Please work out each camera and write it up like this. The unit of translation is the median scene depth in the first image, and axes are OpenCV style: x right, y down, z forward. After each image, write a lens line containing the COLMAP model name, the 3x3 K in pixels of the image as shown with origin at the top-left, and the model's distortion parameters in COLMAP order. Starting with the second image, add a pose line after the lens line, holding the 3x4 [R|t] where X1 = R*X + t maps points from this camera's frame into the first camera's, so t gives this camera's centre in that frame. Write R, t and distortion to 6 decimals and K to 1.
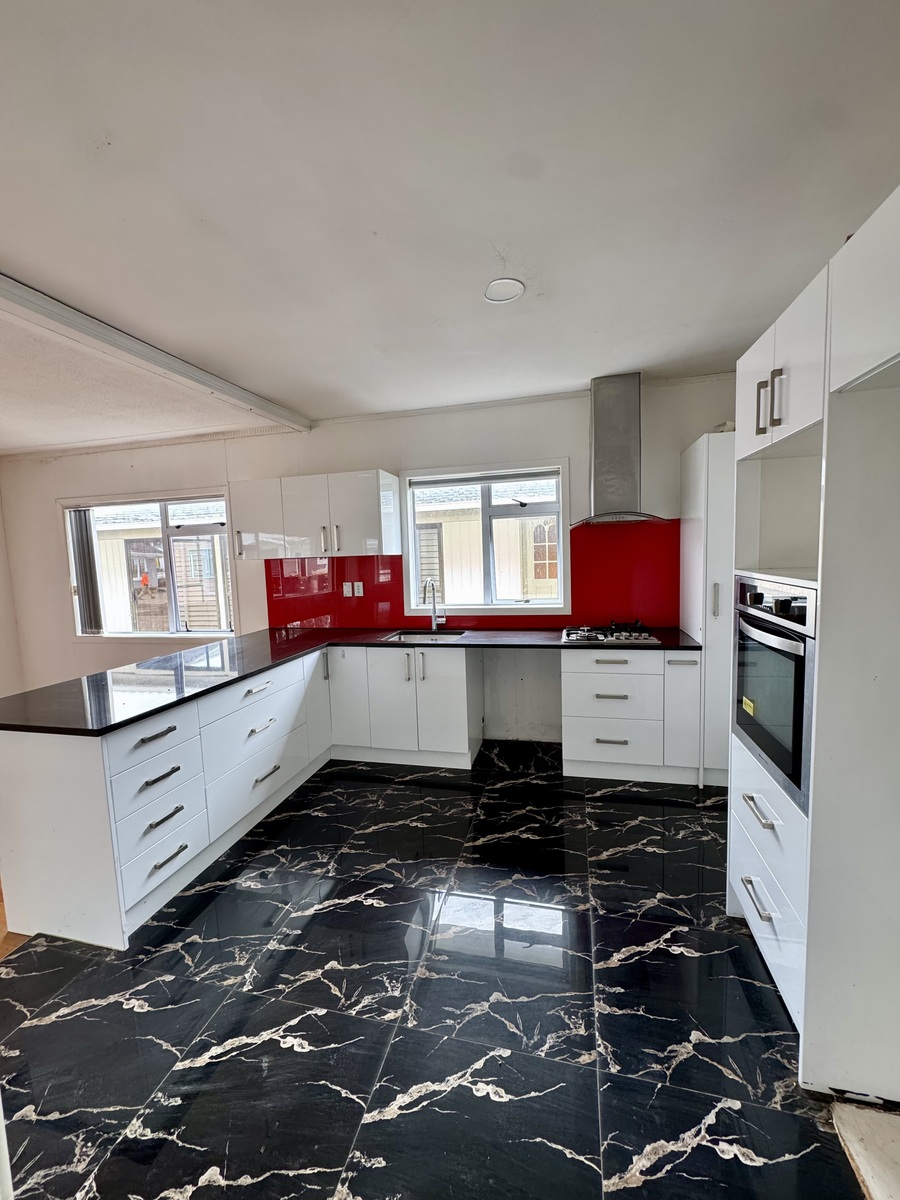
lens RADIAL K [[479.5, 0, 449.5], [0, 479.5, 596.9], [0, 0, 1]] dist [-0.001636, -0.000421]
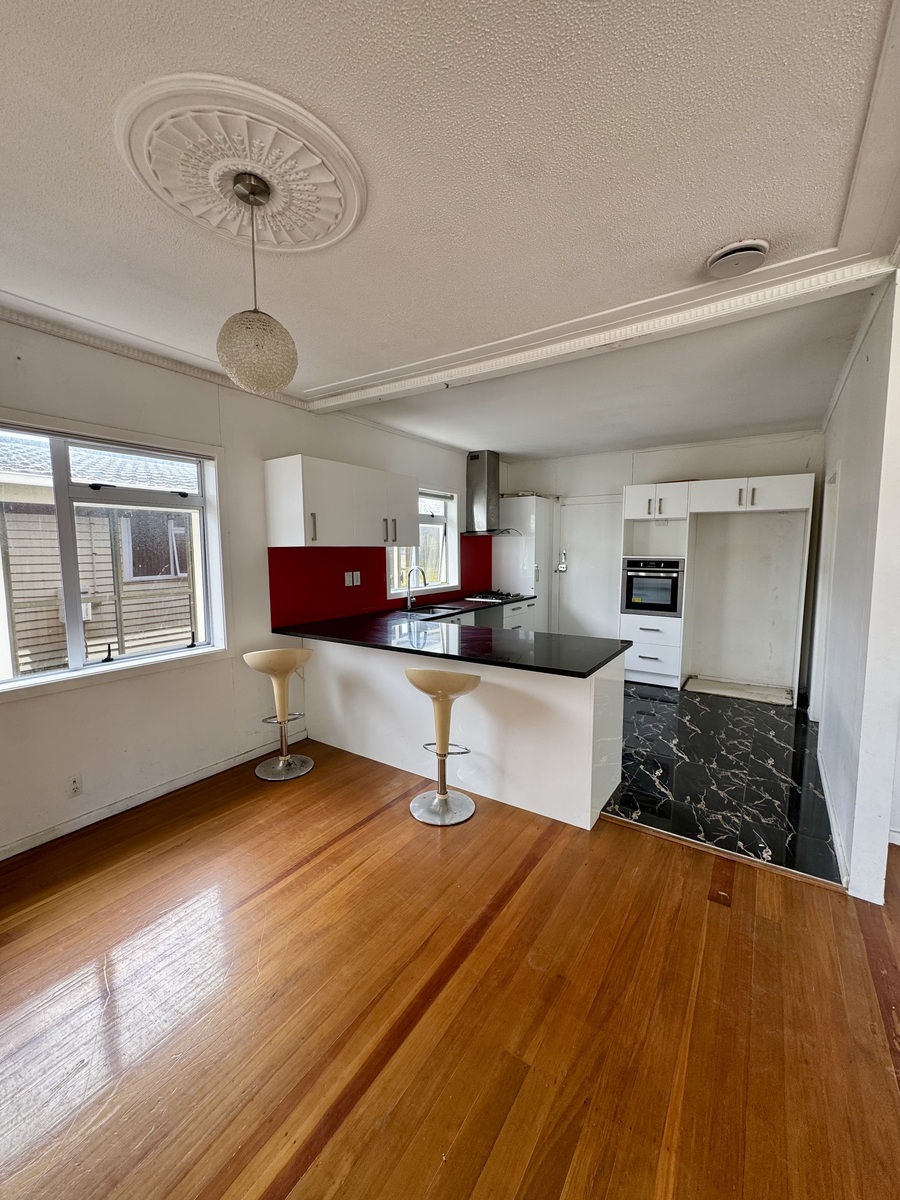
lens RADIAL K [[479.5, 0, 451.8], [0, 479.5, 597.7], [0, 0, 1]] dist [-0.001636, -0.000421]
pose [[0.338746, -0.059614, 0.938987, -1.443691], [0.077581, 0.996362, 0.035269, 0.006618], [-0.937674, 0.060901, 0.342138, 0.571262]]
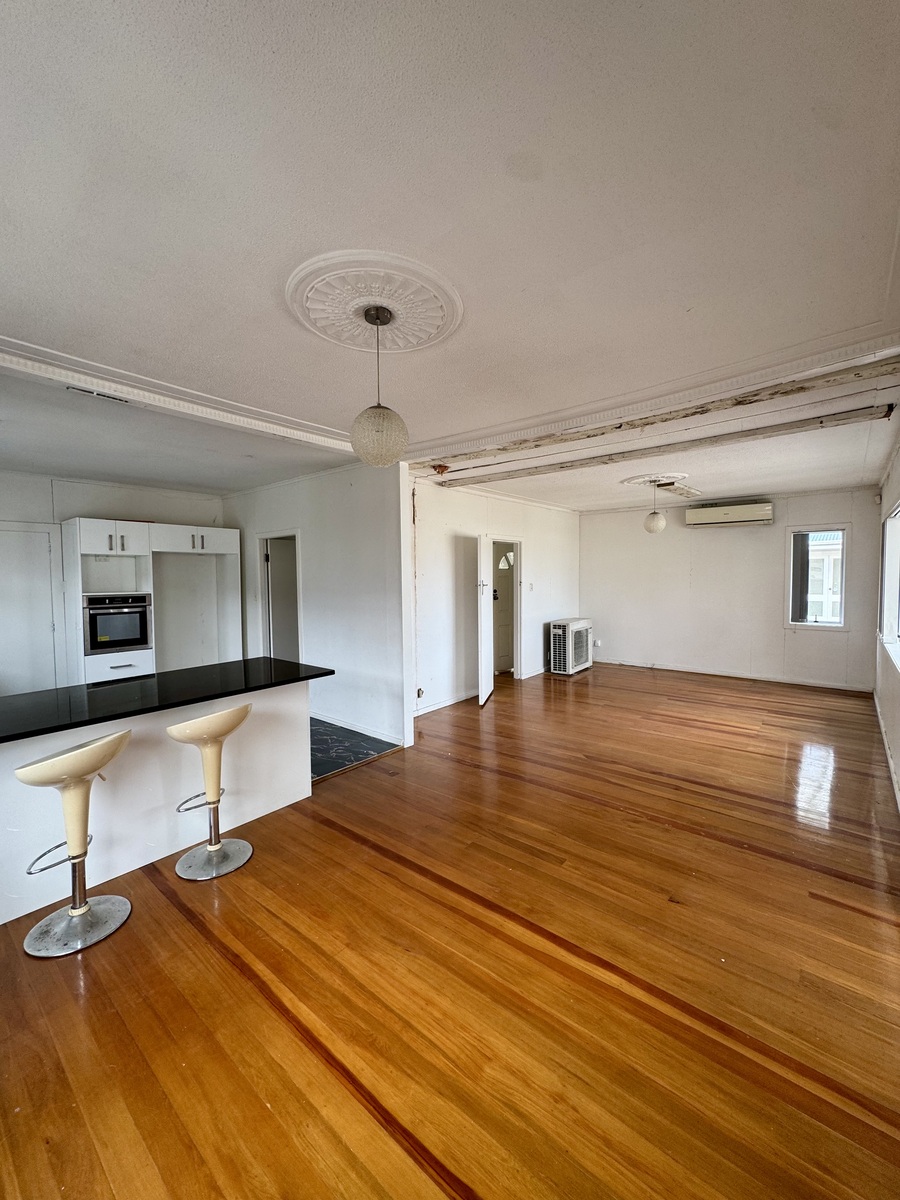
lens RADIAL K [[479.5, 0, 448.6], [0, 479.5, 597.6], [0, 0, 1]] dist [-0.001636, -0.000421]
pose [[-0.899182, 0.027426, 0.436714, -1.386508], [0.084992, 0.989973, 0.112824, -0.093127], [-0.429241, 0.138566, -0.892497, 1.444484]]
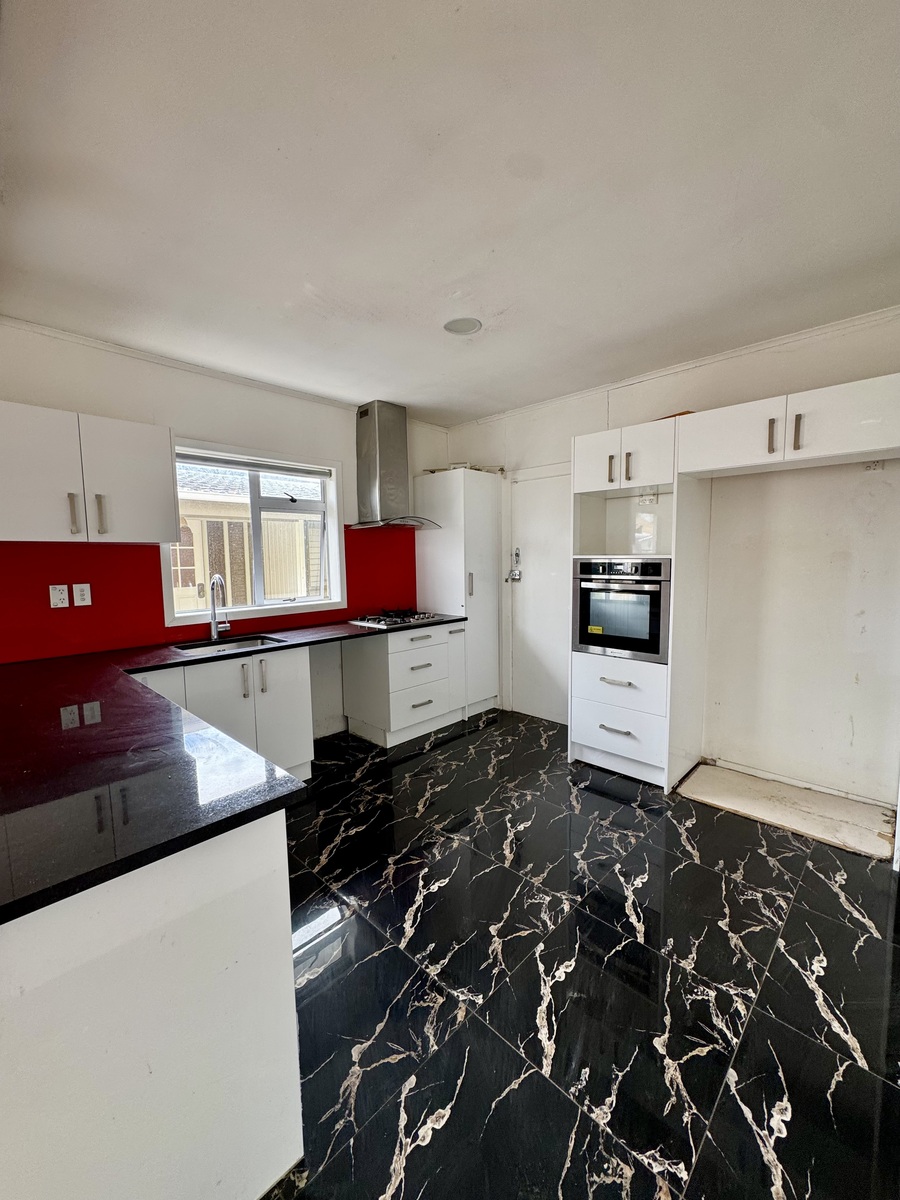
lens RADIAL K [[479.5, 0, 451.3], [0, 479.5, 597.2], [0, 0, 1]] dist [-0.001636, -0.000421]
pose [[0.501122, -0.045186, 0.864196, -0.652670], [0.076438, 0.997044, 0.007808, 0.026510], [-0.861994, 0.062144, 0.503095, 0.296709]]
